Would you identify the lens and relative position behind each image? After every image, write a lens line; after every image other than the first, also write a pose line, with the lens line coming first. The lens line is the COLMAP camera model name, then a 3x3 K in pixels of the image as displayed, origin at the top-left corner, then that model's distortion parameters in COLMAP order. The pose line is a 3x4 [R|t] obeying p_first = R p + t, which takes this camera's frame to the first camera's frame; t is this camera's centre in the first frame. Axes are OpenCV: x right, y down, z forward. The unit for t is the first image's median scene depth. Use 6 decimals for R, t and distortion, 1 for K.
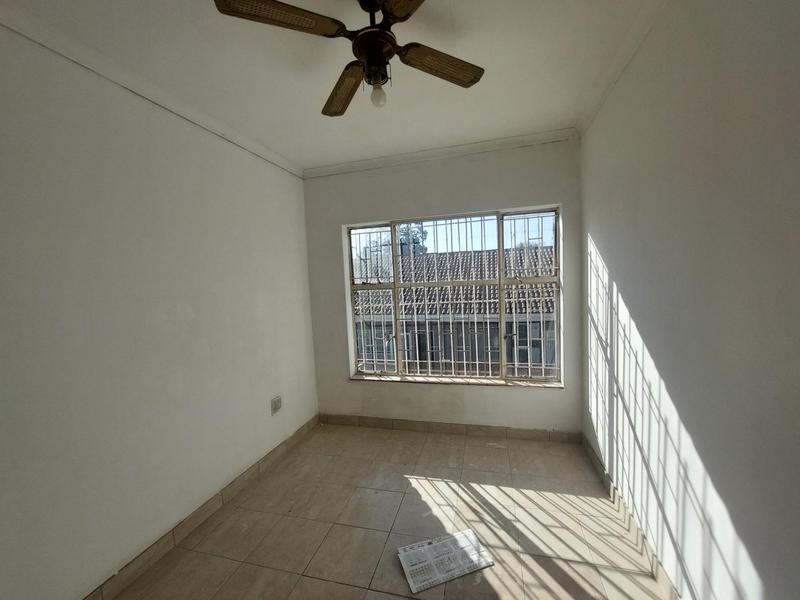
lens RADIAL K [[320.6, 0, 399.9], [0, 320.6, 302.7], [0, 0, 1]] dist [-0.022633, 0.003249]
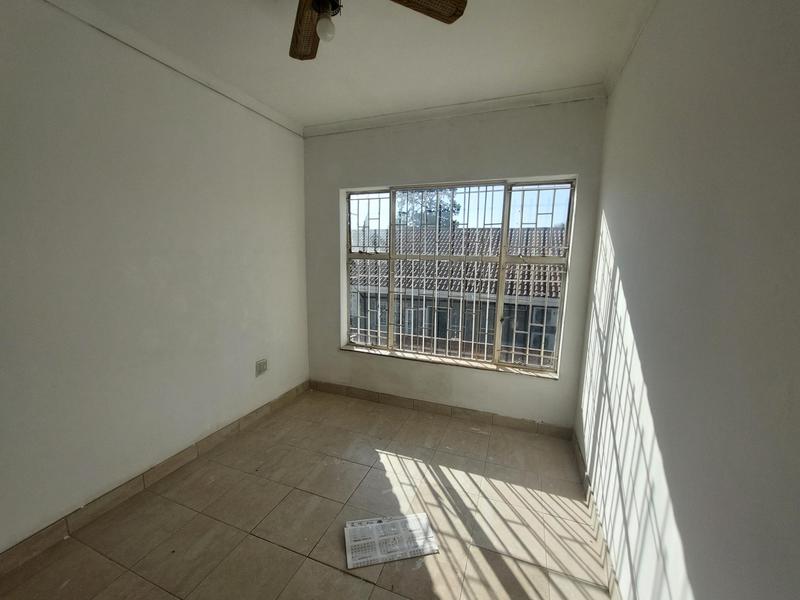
lens RADIAL K [[320.6, 0, 395.9], [0, 320.6, 303.7], [0, 0, 1]] dist [-0.022633, 0.003249]
pose [[0.992534, 0.079319, -0.092650, 0.126319], [-0.070957, 0.993384, 0.090299, -0.002064], [0.099199, -0.083051, 0.991596, 0.059093]]
